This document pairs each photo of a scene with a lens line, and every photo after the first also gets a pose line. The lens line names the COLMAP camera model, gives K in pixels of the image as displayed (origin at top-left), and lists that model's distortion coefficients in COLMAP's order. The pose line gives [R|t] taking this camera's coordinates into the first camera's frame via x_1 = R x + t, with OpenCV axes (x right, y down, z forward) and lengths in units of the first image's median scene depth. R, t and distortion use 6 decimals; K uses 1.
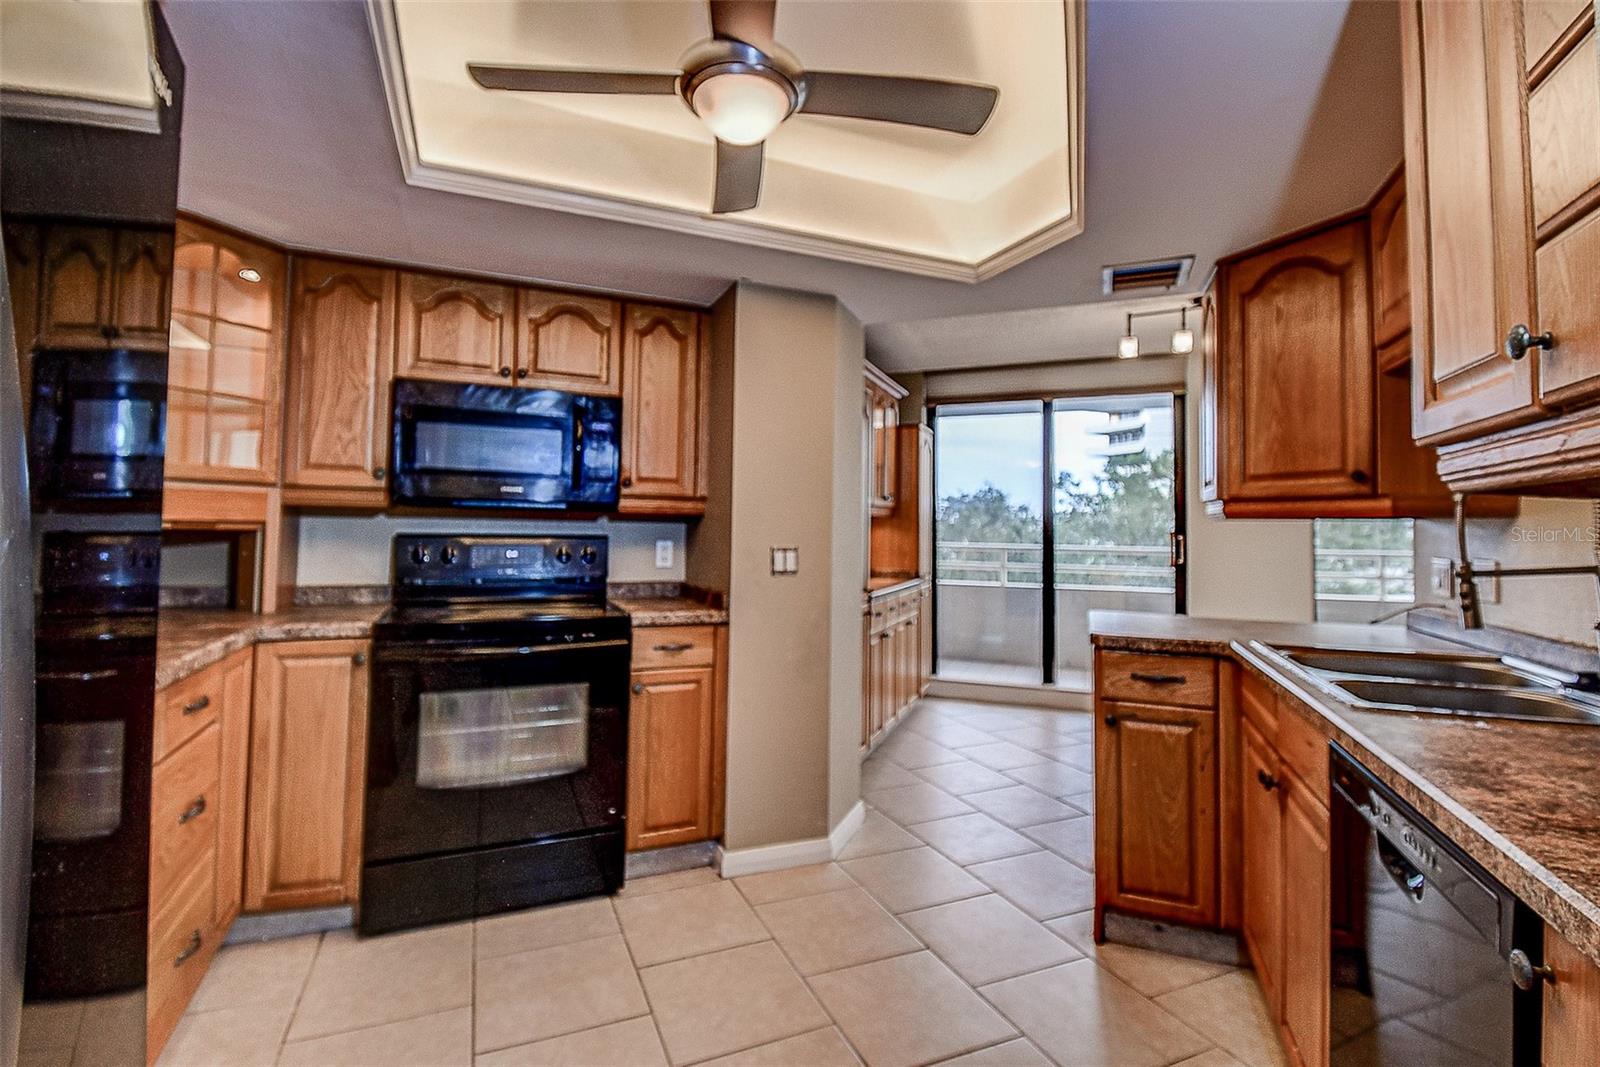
lens RADIAL K [[721.9, 0, 792.6], [0, 721.9, 506.9], [0, 0, 1]] dist [-0.002428, -0.000841]
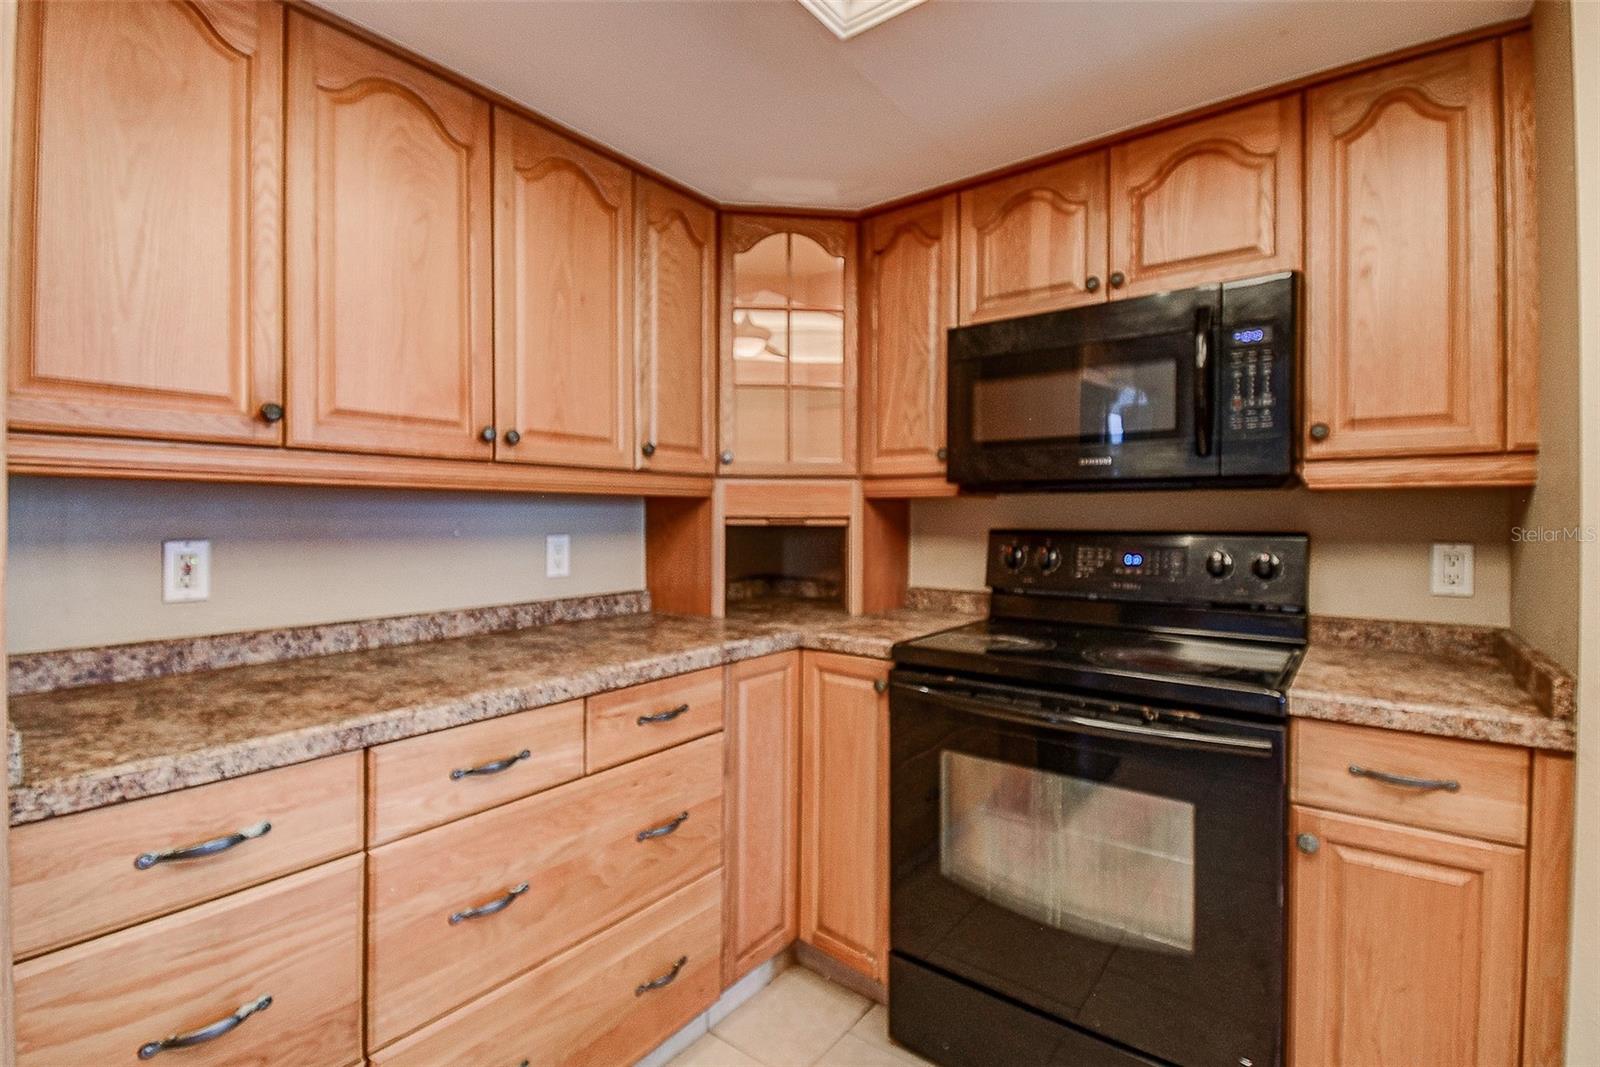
lens RADIAL K [[733.6, 0, 797.9], [0, 733.6, 516.5], [0, 0, 1]] dist [0.036163, -0.029990]
pose [[0.491384, -0.013989, -0.870831, 0.057919], [0.034582, 0.999396, 0.003460, 0.013648], [0.870256, -0.031815, 0.491570, 0.445875]]
